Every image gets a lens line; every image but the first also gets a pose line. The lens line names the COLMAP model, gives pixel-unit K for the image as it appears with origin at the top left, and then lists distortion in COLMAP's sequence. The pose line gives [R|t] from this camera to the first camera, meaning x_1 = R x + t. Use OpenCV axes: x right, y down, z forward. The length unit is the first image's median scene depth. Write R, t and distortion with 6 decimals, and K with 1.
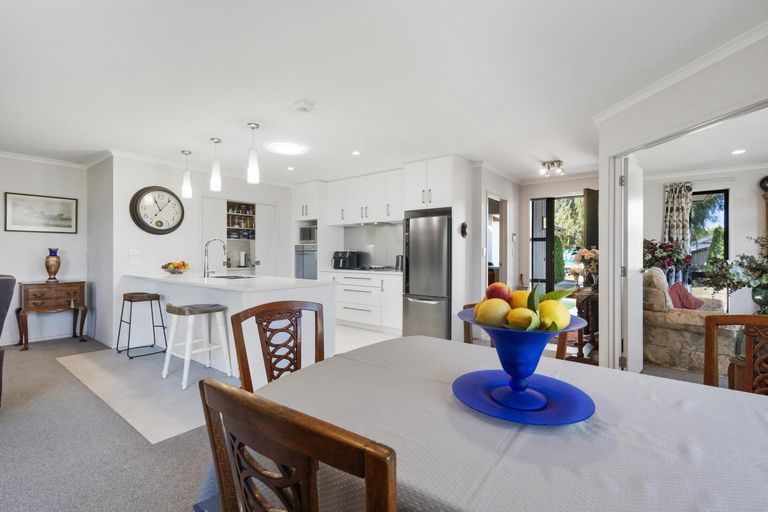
lens RADIAL K [[351.6, 0, 384.0], [0, 351.6, 256.0], [0, 0, 1]] dist [0.000412, -0.000371]
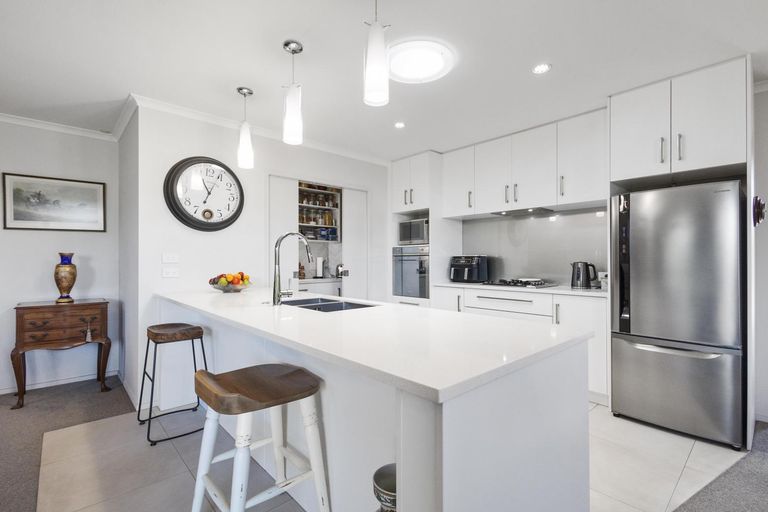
lens RADIAL K [[358.4, 0, 382.2], [0, 358.4, 260.5], [0, 0, 1]] dist [-0.000343, -0.000067]
pose [[0.985502, -0.003005, -0.169636, -0.197397], [0.002259, 0.999987, -0.004593, -0.002432], [0.169648, 0.004143, 0.985496, 0.379254]]
